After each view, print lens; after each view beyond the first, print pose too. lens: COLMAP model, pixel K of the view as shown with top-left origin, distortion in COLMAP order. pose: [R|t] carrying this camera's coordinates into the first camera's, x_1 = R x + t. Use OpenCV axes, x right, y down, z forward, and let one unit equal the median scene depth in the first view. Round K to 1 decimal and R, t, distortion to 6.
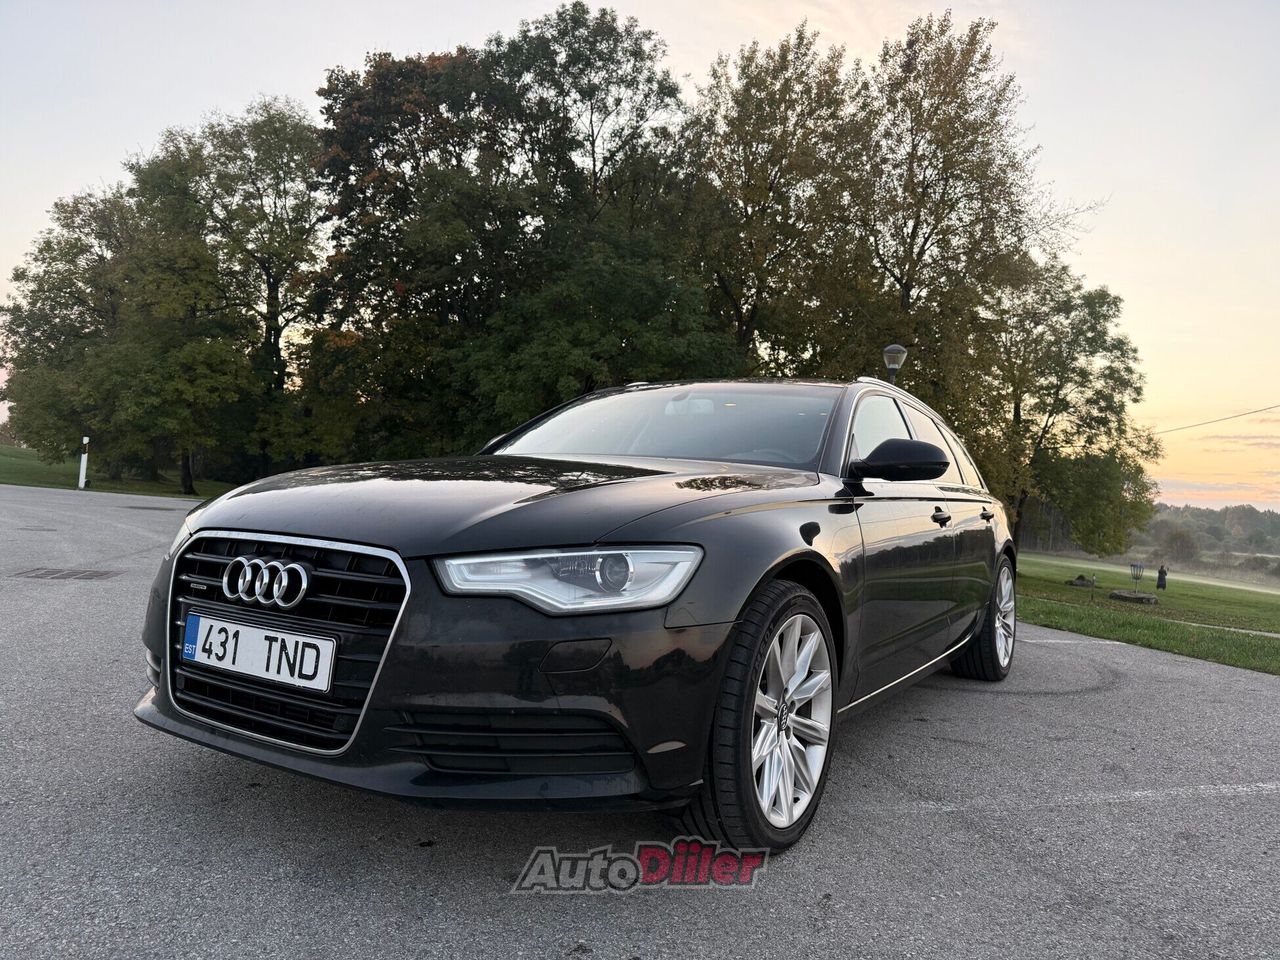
lens RADIAL K [[904.7, 0, 642.2], [0, 904.7, 487.0], [0, 0, 1]] dist [0.014052, 0.001248]
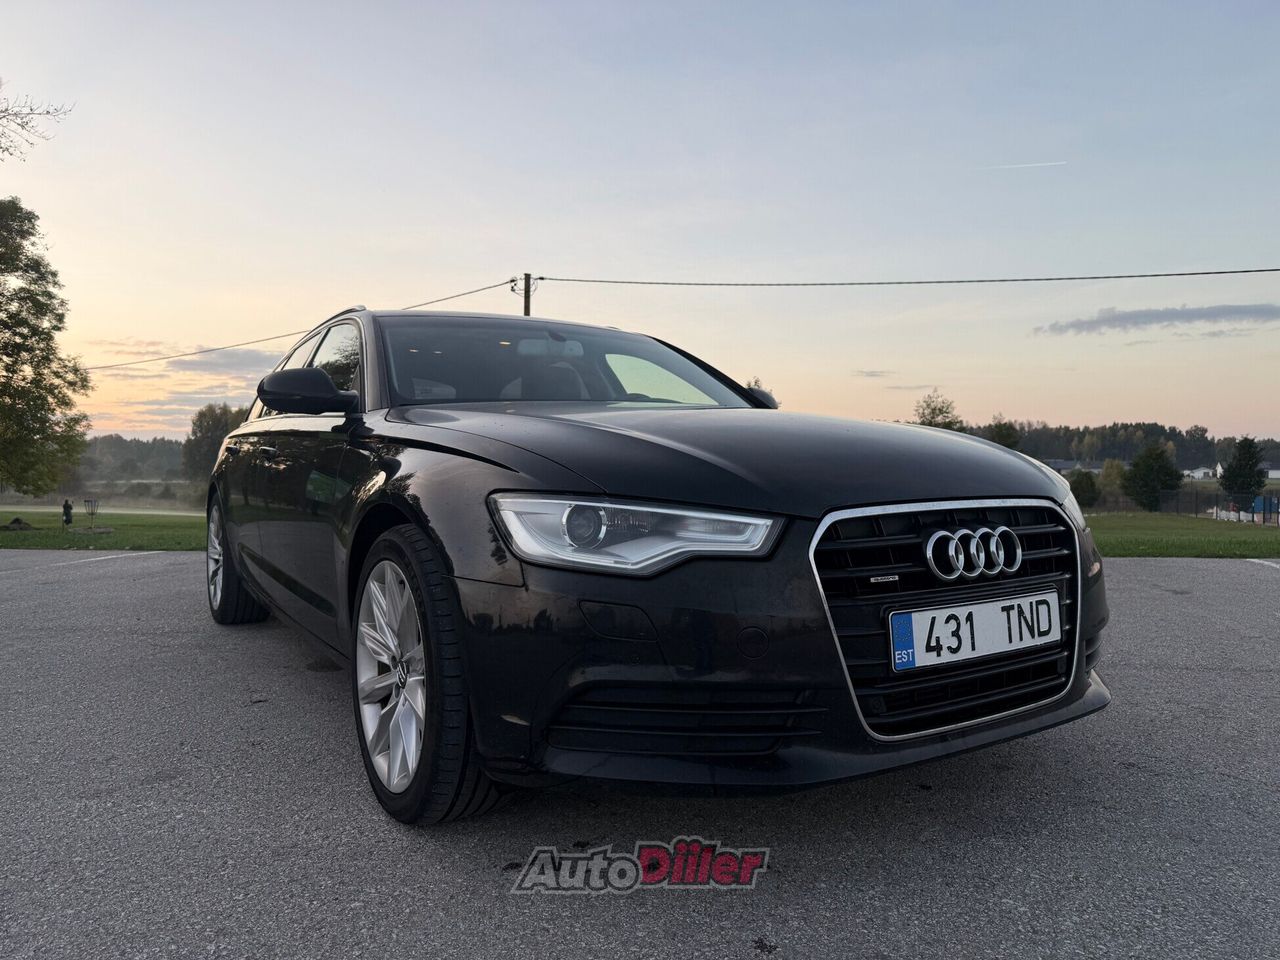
lens RADIAL K [[904.7, 0, 642.2], [0, 904.7, 487.0], [0, 0, 1]] dist [0.014052, 0.001248]
pose [[0.443952, -0.090435, 0.891475, -1.330406], [0.022694, 0.995710, 0.089708, -0.046988], [-0.895763, -0.019595, 0.444100, 0.880482]]
